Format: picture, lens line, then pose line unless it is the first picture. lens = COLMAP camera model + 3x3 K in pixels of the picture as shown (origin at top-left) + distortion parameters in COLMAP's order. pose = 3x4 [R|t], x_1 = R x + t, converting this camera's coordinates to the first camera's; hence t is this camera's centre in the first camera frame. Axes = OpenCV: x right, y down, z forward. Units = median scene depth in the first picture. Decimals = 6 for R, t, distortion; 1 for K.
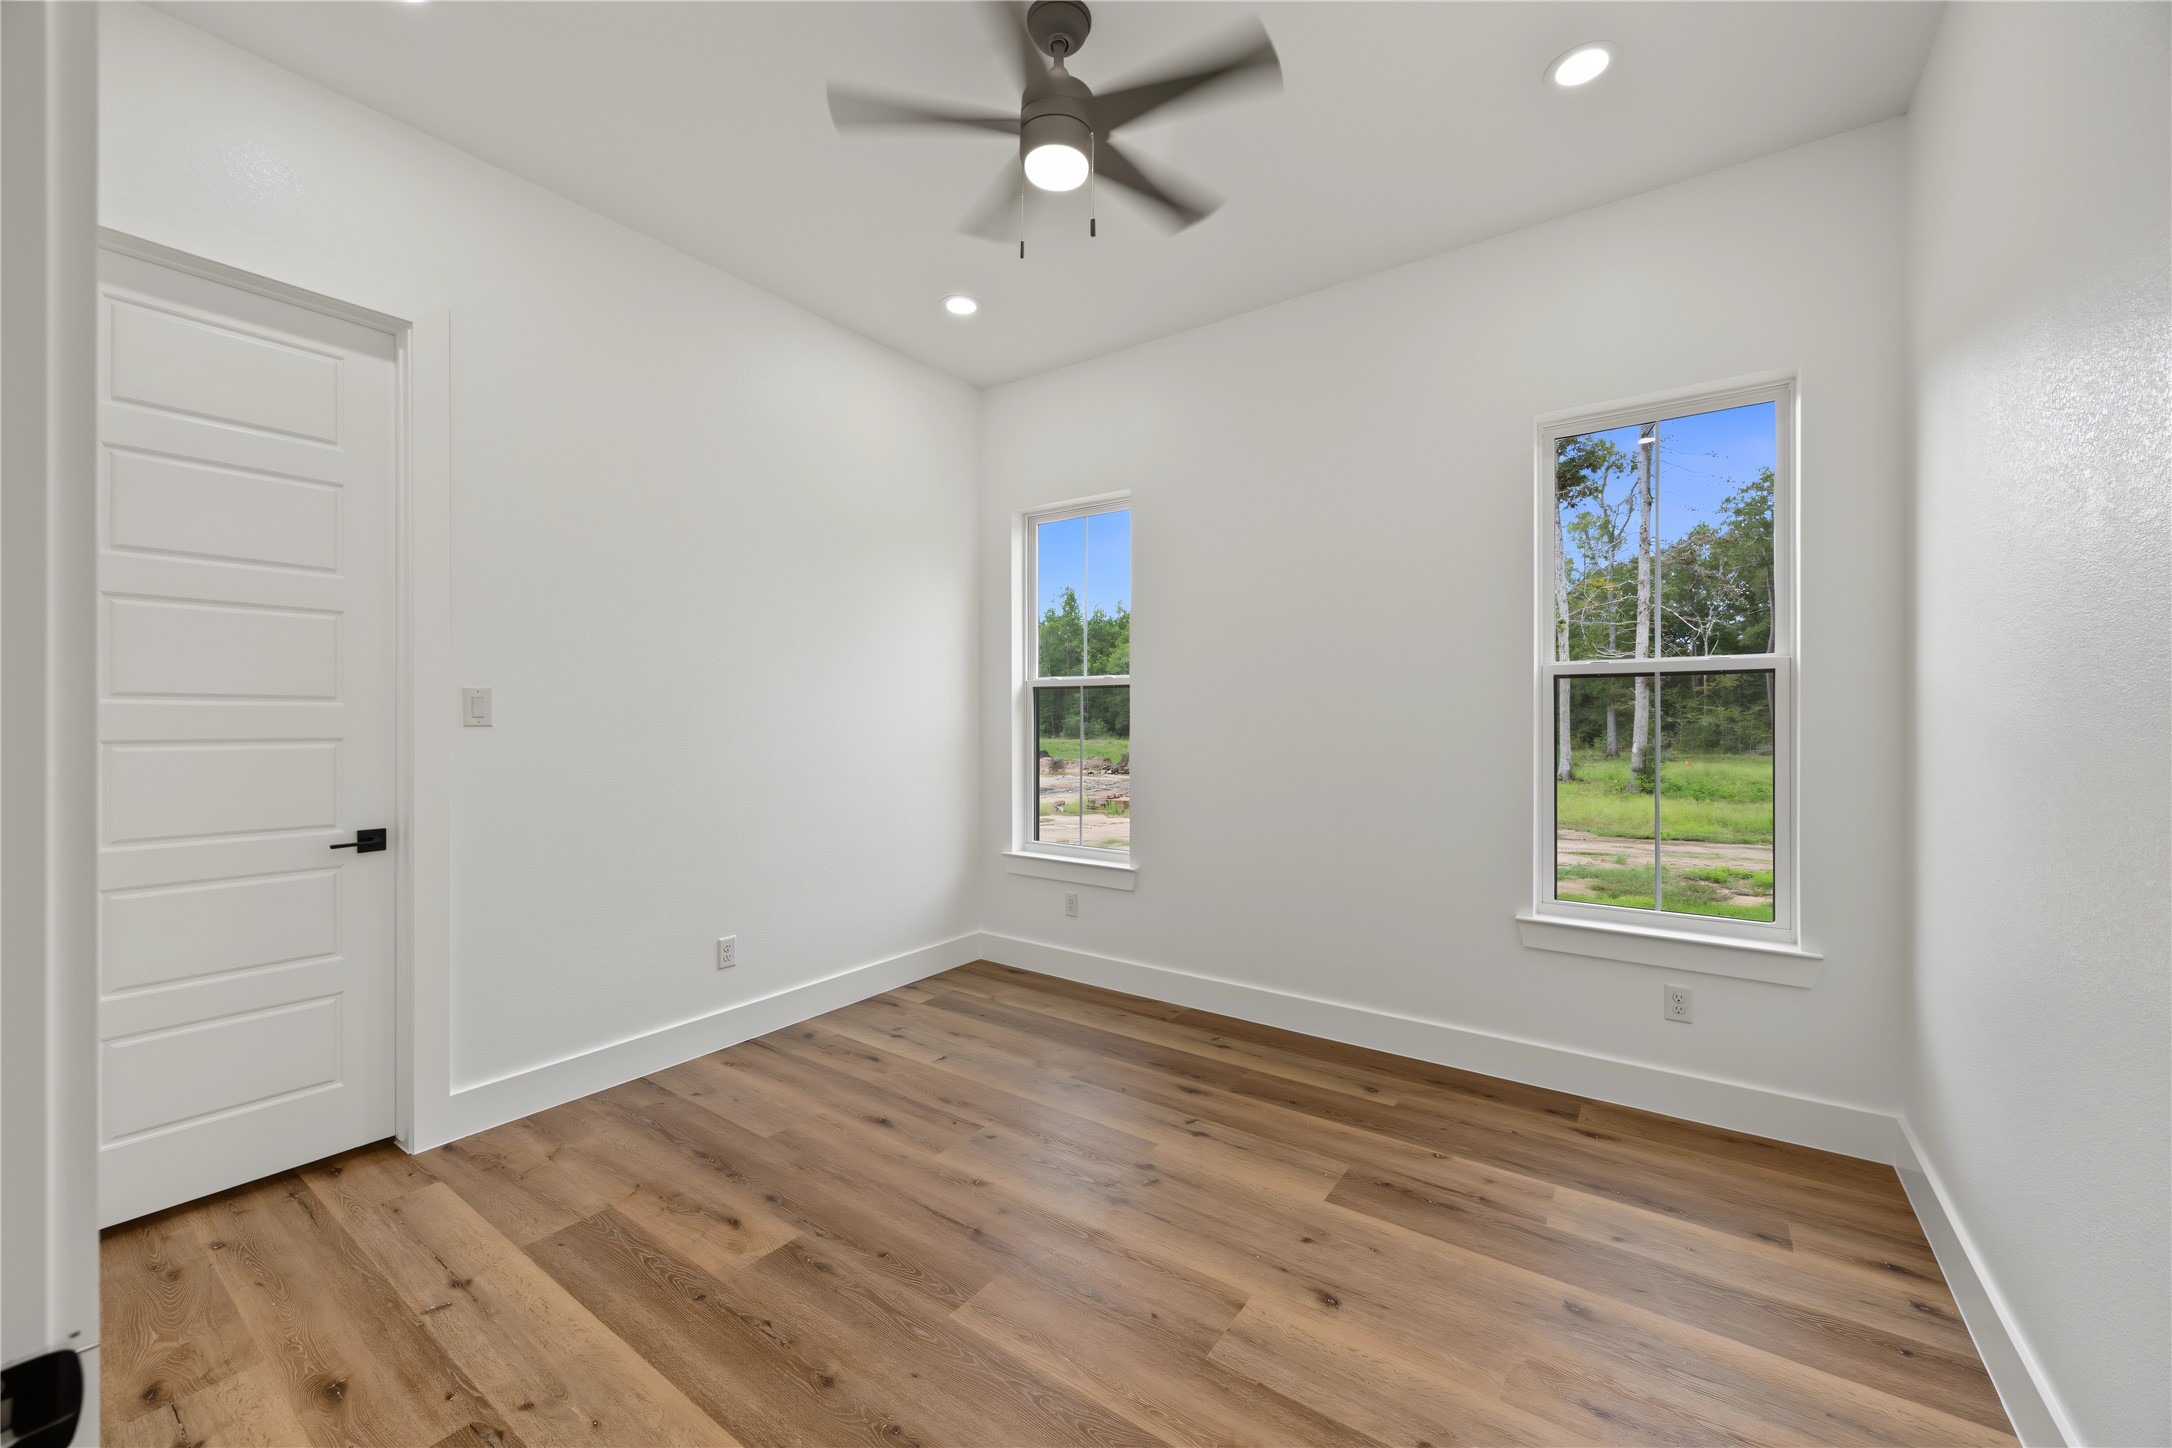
lens RADIAL K [[841.5, 0, 1086.1], [0, 841.5, 718.8], [0, 0, 1]] dist [-0.002167, -0.000303]
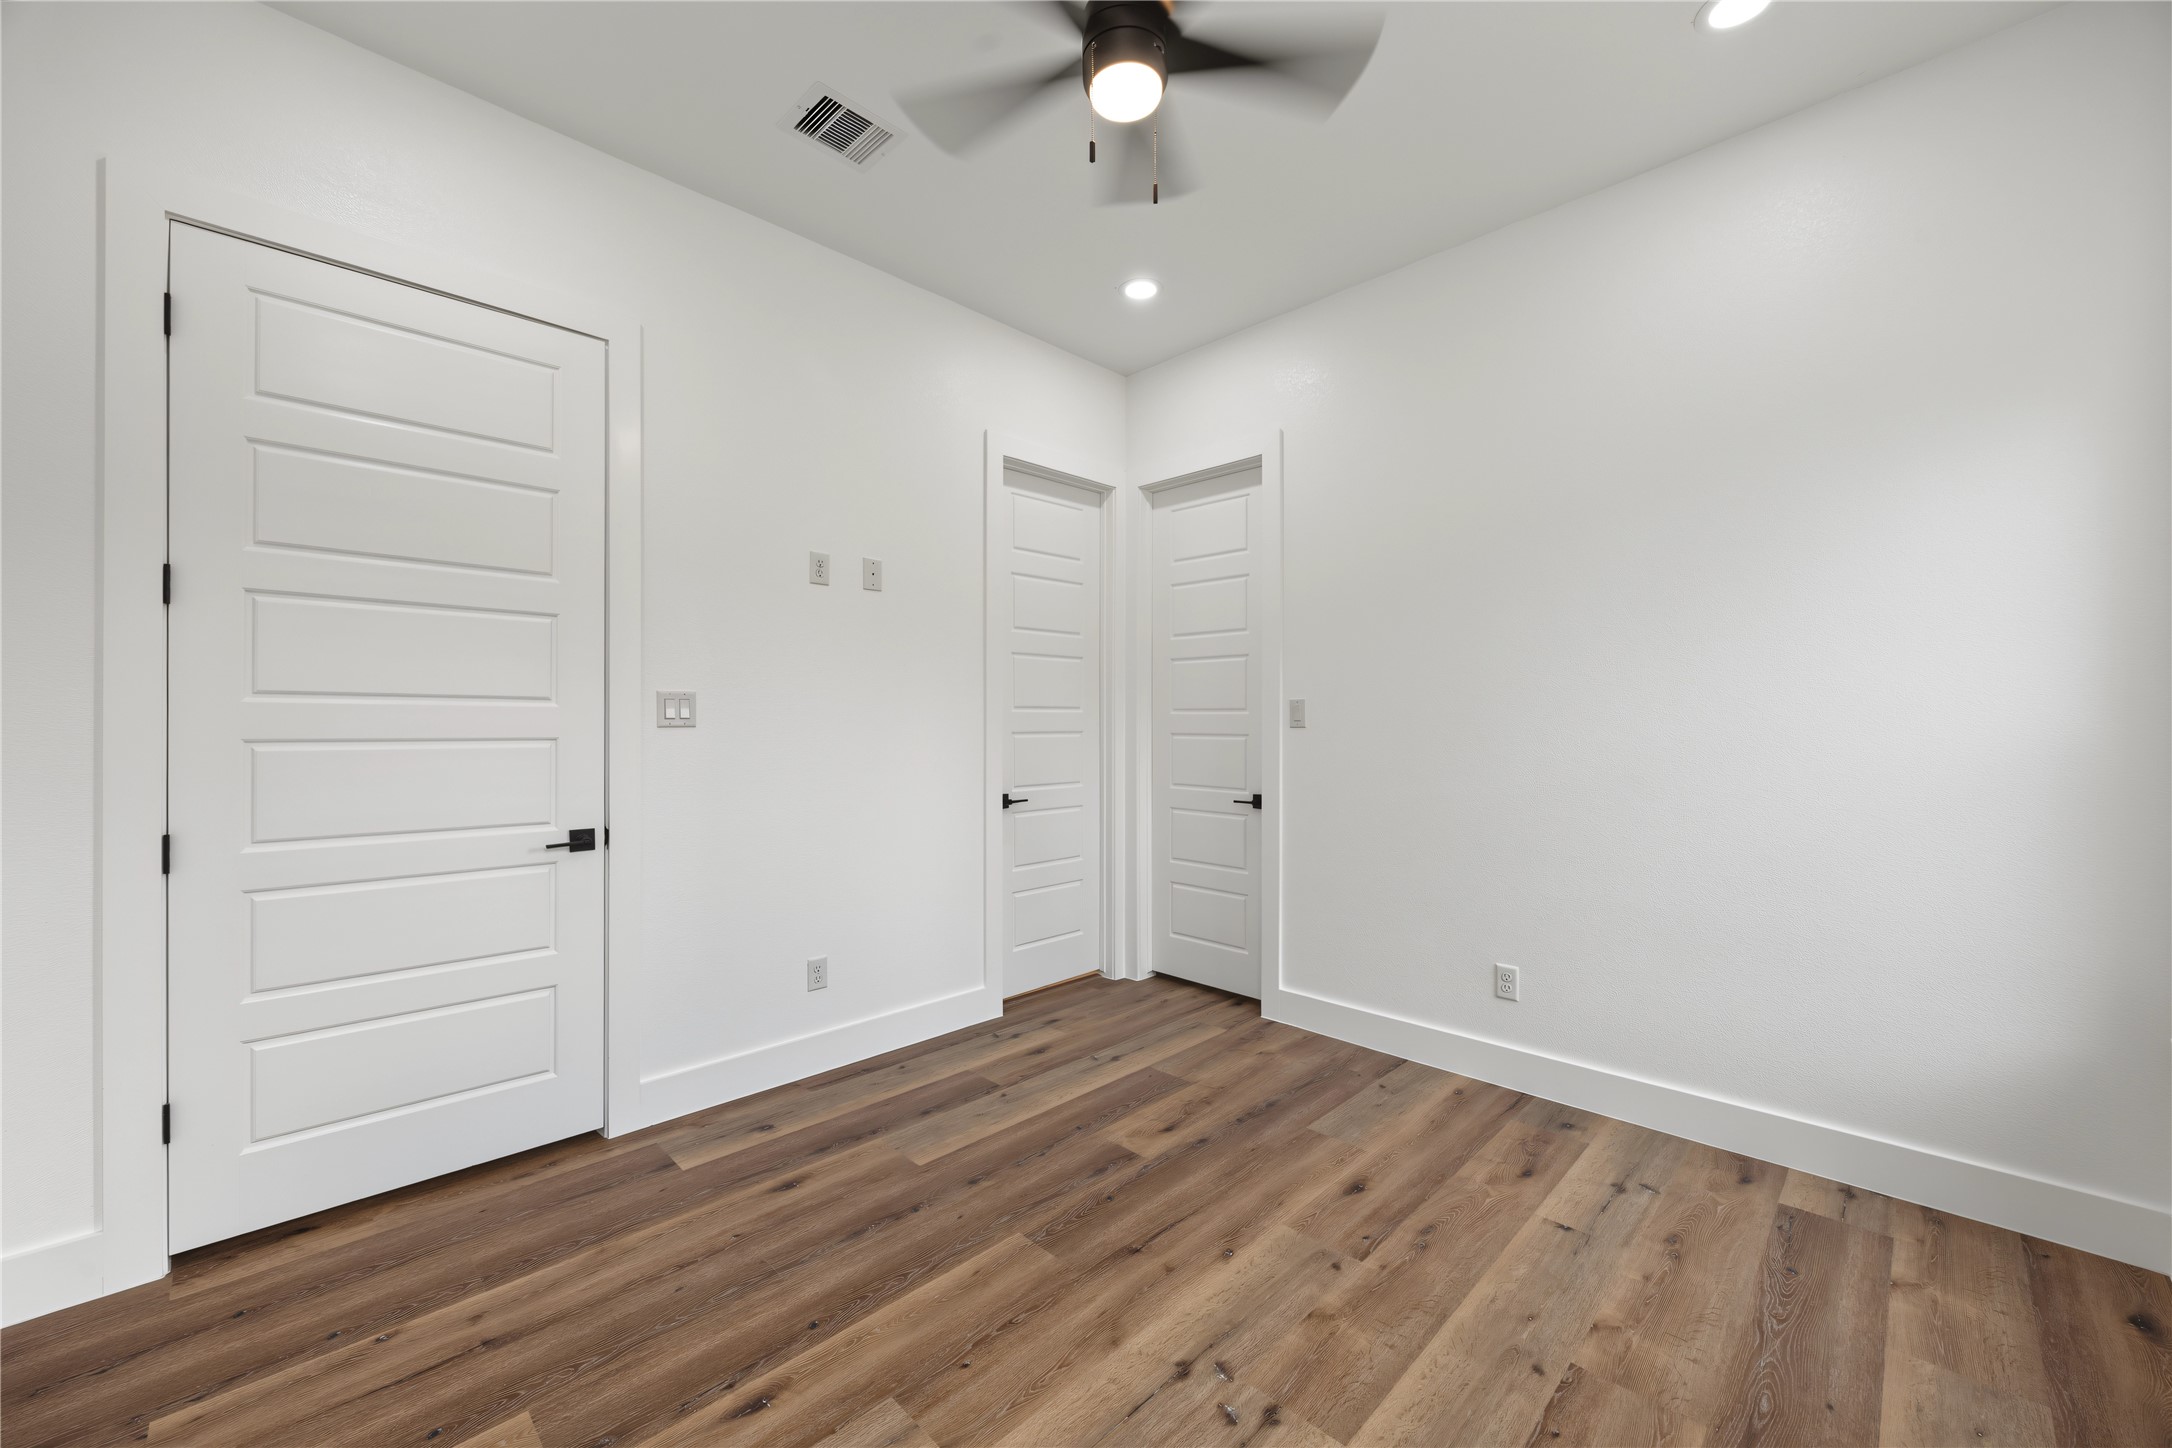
lens RADIAL K [[841.5, 0, 1086.1], [0, 841.5, 718.8], [0, 0, 1]] dist [-0.002167, -0.000303]
pose [[-0.165470, -0.005316, -0.986200, 0.718540], [-0.002964, 0.999984, -0.004893, 0.002084], [0.986210, 0.002114, -0.165483, 0.946016]]
